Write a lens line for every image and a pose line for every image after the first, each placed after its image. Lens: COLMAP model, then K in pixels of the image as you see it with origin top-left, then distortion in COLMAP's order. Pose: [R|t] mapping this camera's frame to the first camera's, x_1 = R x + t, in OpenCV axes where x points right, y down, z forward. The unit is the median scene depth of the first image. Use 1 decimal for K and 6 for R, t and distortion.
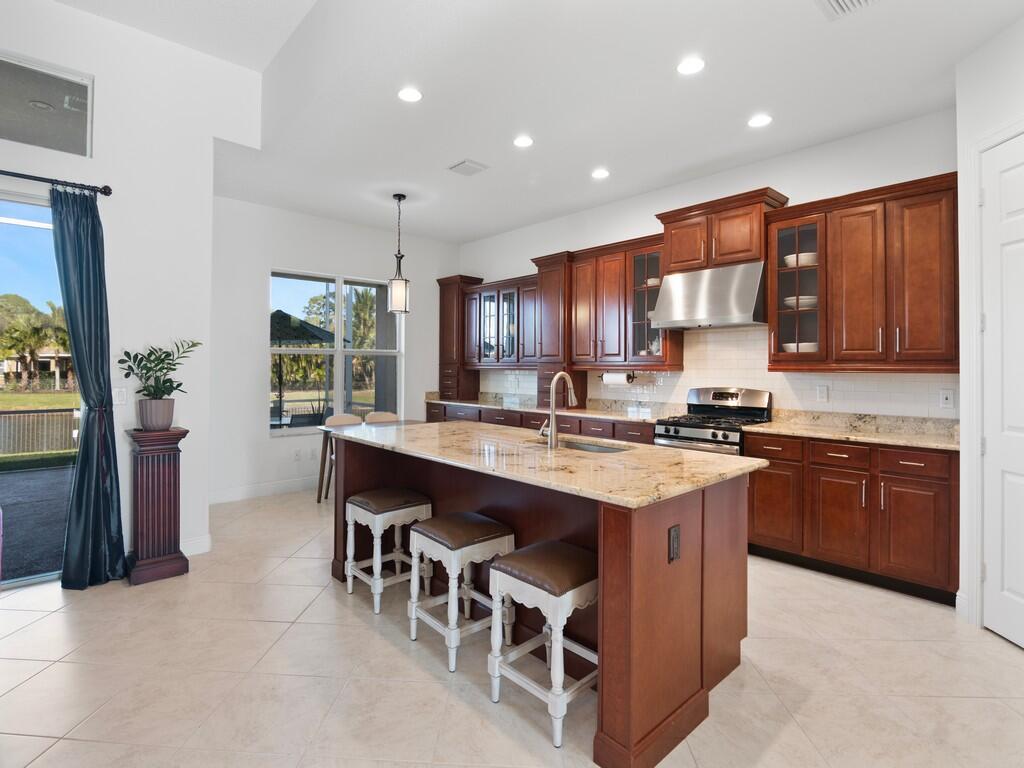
lens RADIAL K [[516.1, 0, 495.7], [0, 516.1, 362.8], [0, 0, 1]] dist [-0.015342, -0.000476]
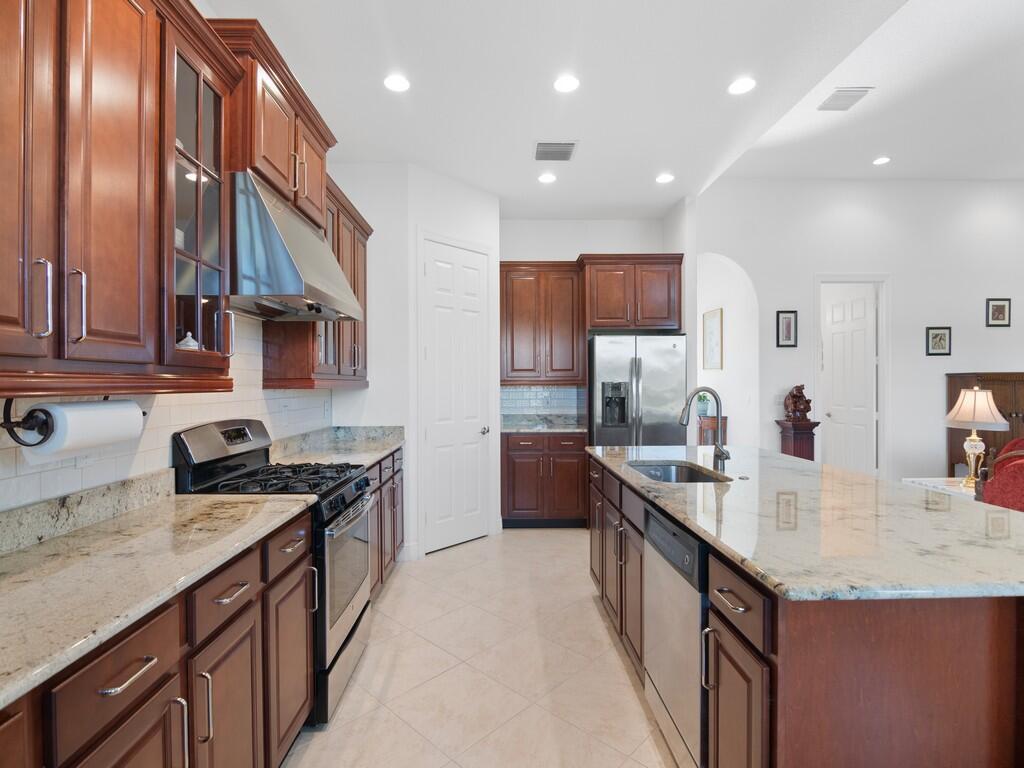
lens RADIAL K [[500.4, 0, 503.7], [0, 500.4, 387.1], [0, 0, 1]] dist [-0.002076, -0.007184]
pose [[-0.756463, -0.003599, 0.654026, -0.134812], [-0.003152, 0.999993, 0.001857, 0.013679], [-0.654029, -0.000656, -0.756469, 1.424827]]
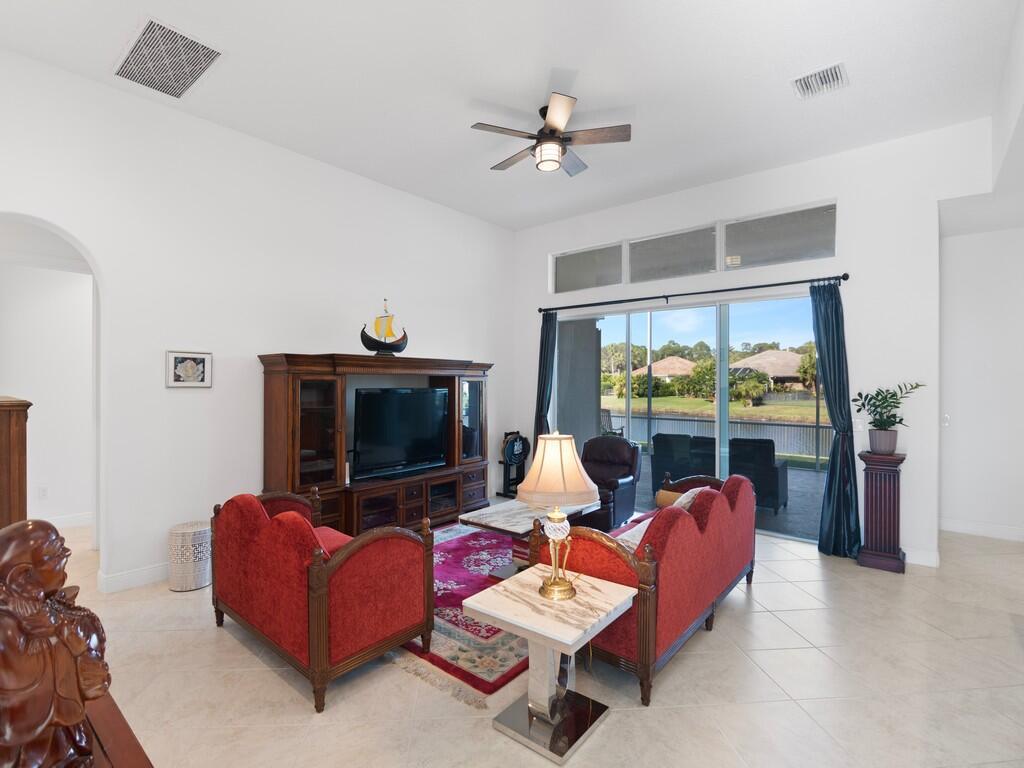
lens RADIAL K [[496.6, 0, 499.9], [0, 496.6, 382.6], [0, 0, 1]] dist [-0.003312, -0.015158]
pose [[0.139371, -0.003385, -0.990234, 0.392760], [0.006366, 0.999977, -0.002522, -0.046277], [0.990220, -0.005953, 0.139389, -0.109959]]
